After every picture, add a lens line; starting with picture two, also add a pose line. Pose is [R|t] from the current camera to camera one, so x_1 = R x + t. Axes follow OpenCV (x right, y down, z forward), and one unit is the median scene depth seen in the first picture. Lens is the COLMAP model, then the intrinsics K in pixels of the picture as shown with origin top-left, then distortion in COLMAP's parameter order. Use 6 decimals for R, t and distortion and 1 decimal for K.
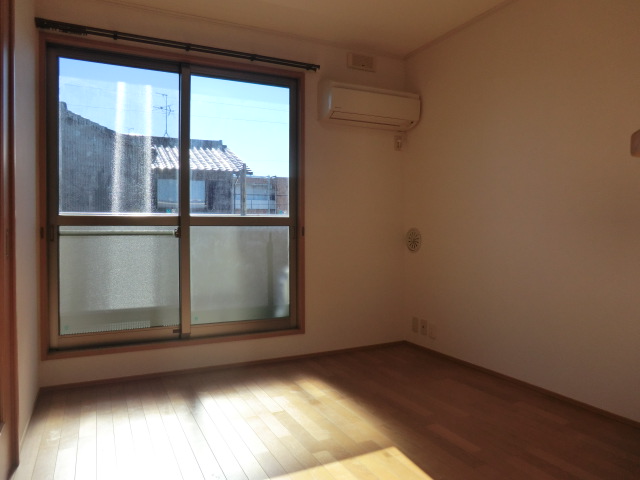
lens RADIAL K [[465.0, 0, 322.1], [0, 465.0, 240.1], [0, 0, 1]] dist [-0.068252, 0.045206]
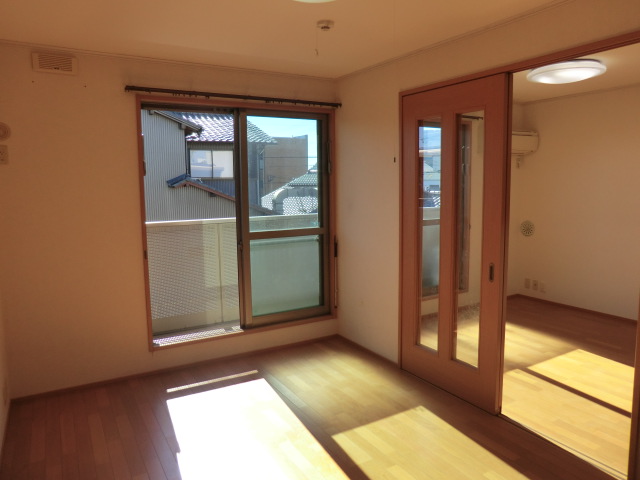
lens RADIAL K [[465.0, 0, 317.7], [0, 465.0, 235.1], [0, 0, 1]] dist [-0.068252, 0.045206]
pose [[0.996724, -0.024219, 0.077166, -0.626717], [0.017498, 0.996089, 0.086605, -0.125079], [-0.078962, -0.084971, 0.993250, -0.457695]]
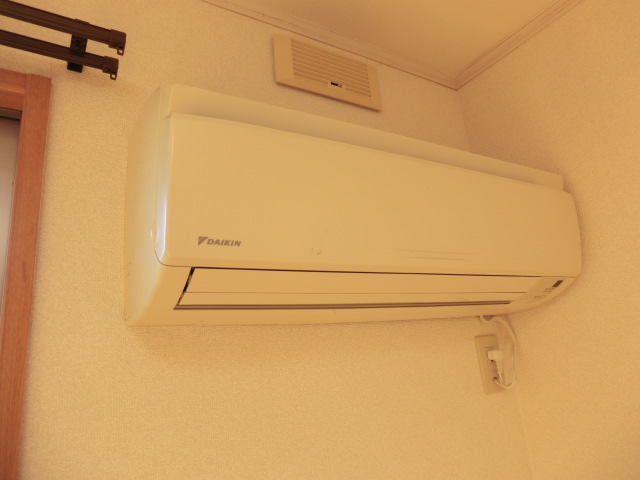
lens RADIAL K [[465.0, 0, 321.5], [0, 465.0, 236.1], [0, 0, 1]] dist [-0.068252, 0.045206]
pose [[0.990160, -0.063098, 0.124904, 0.043488], [0.099151, 0.946202, -0.308011, -0.216525], [-0.098750, 0.317365, 0.943148, 0.776385]]
